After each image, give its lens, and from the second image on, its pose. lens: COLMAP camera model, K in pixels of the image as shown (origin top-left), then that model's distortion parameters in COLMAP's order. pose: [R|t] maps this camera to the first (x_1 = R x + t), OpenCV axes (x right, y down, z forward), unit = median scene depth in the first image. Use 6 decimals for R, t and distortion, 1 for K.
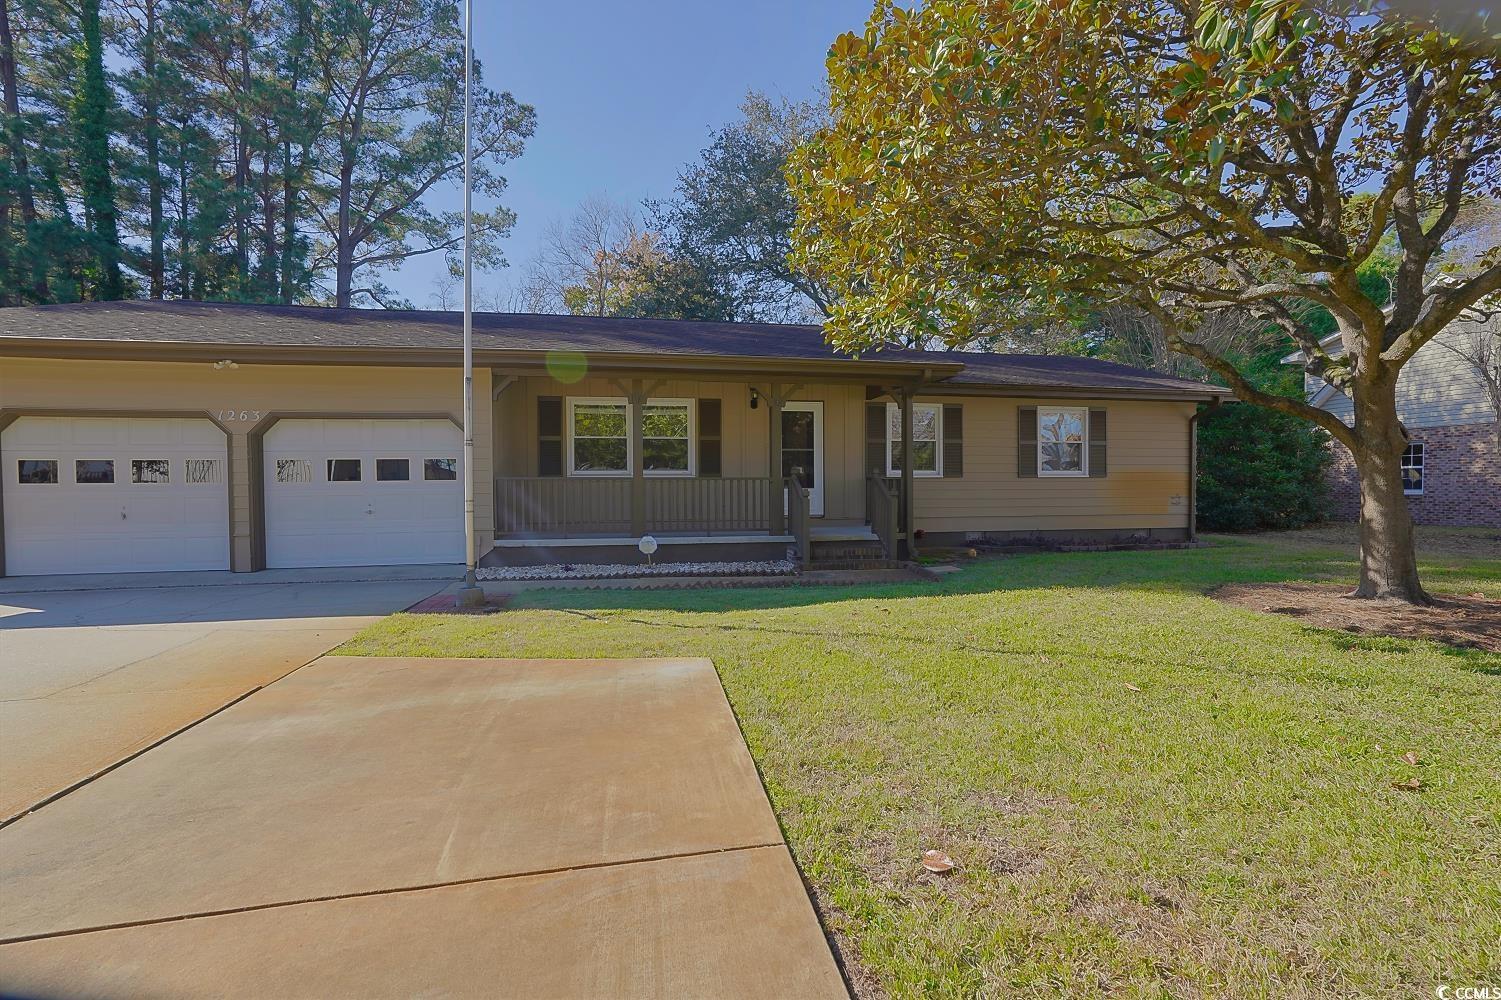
lens RADIAL K [[660.1, 0, 753.6], [0, 660.1, 499.2], [0, 0, 1]] dist [0.002783, 0.001088]
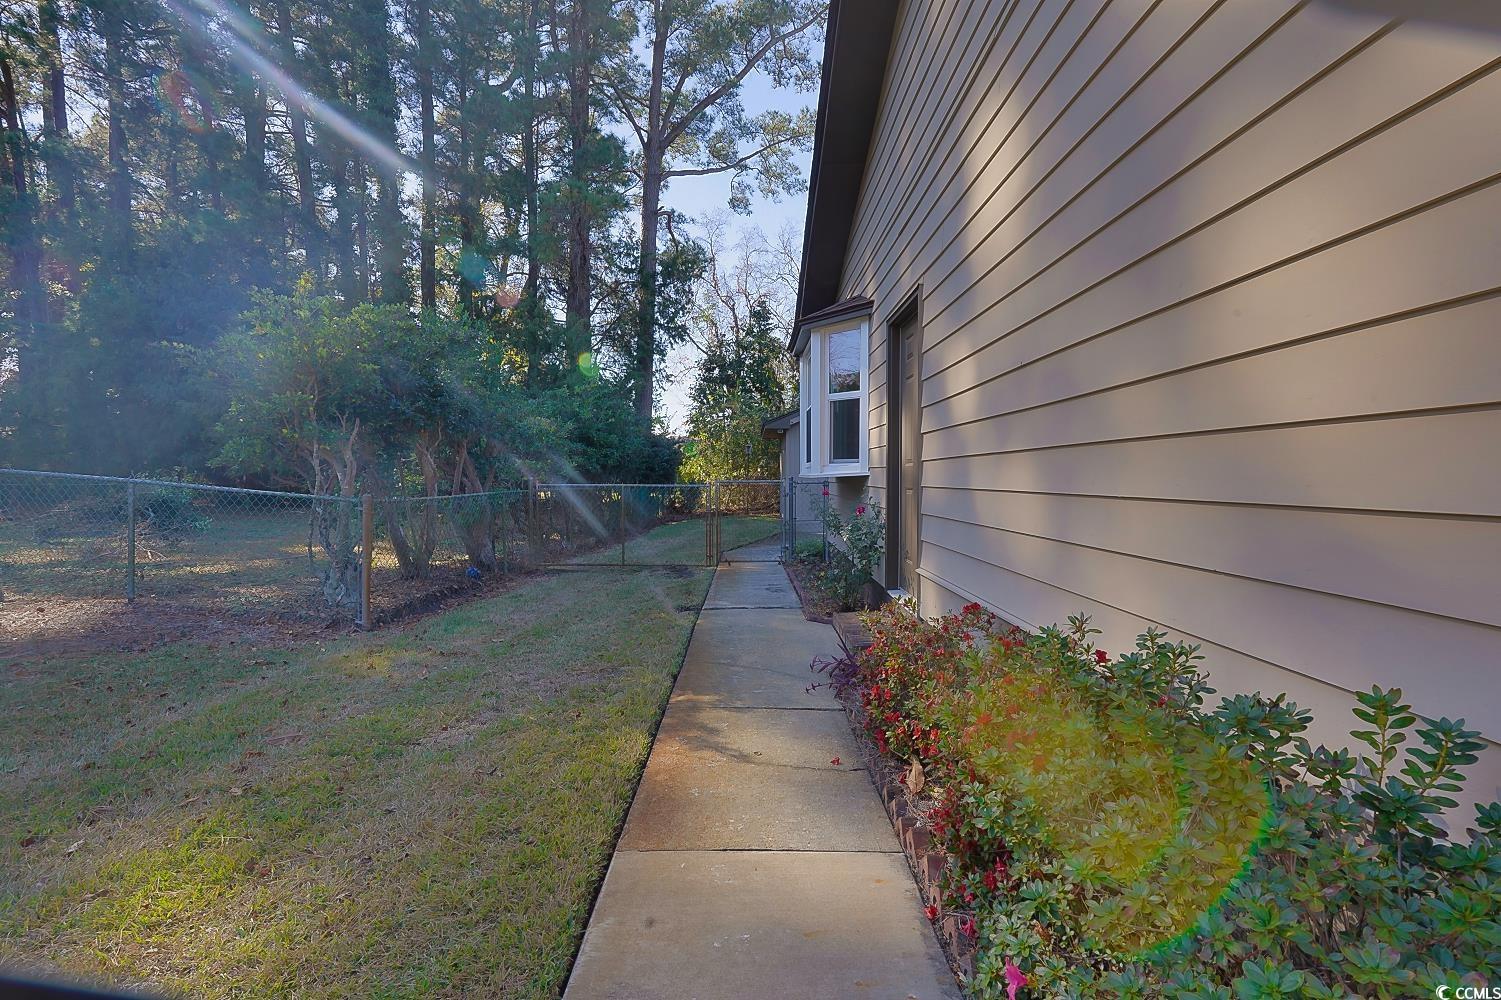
lens RADIAL K [[660.1, 0, 752.9], [0, 660.1, 489.6], [0, 0, 1]] dist [0.002783, 0.001088]
pose [[0.984136, 0.007783, -0.177243, -0.831245], [-0.007452, 0.999969, 0.002534, -0.006432], [0.177257, -0.001172, 0.984164, 0.636777]]
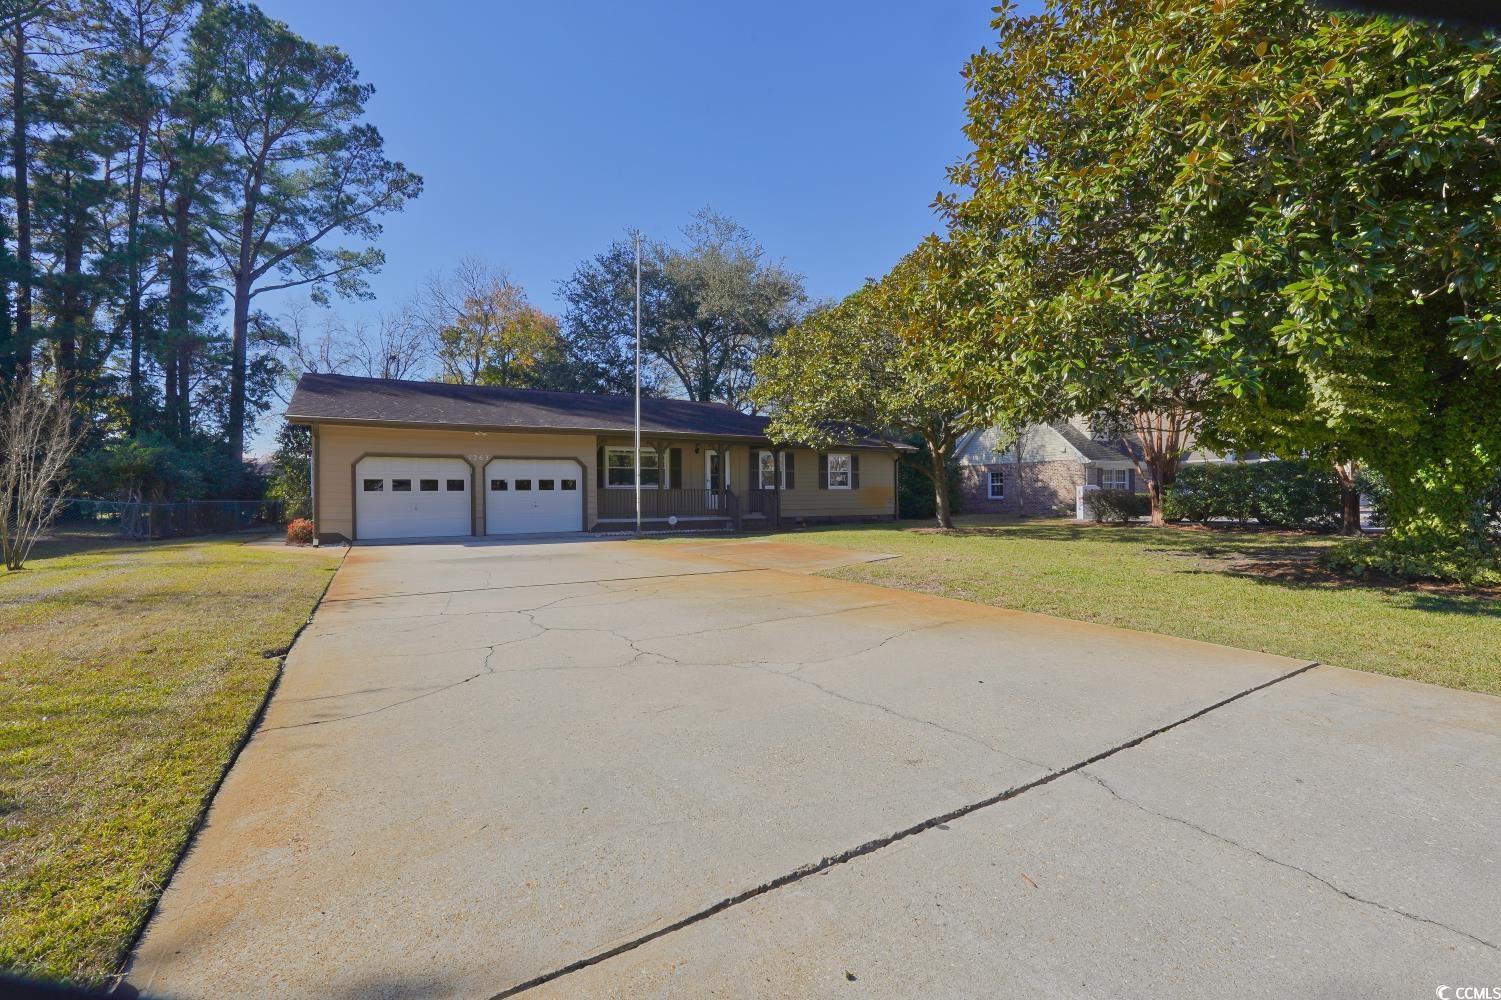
lens RADIAL K [[660.1, 0, 755.4], [0, 660.1, 495.4], [0, 0, 1]] dist [0.002783, 0.001088]
pose [[0.939847, -0.000665, 0.341595, -0.423712], [0.008530, 0.999732, -0.021524, 0.024008], [-0.341489, 0.023143, 0.939601, -0.735271]]
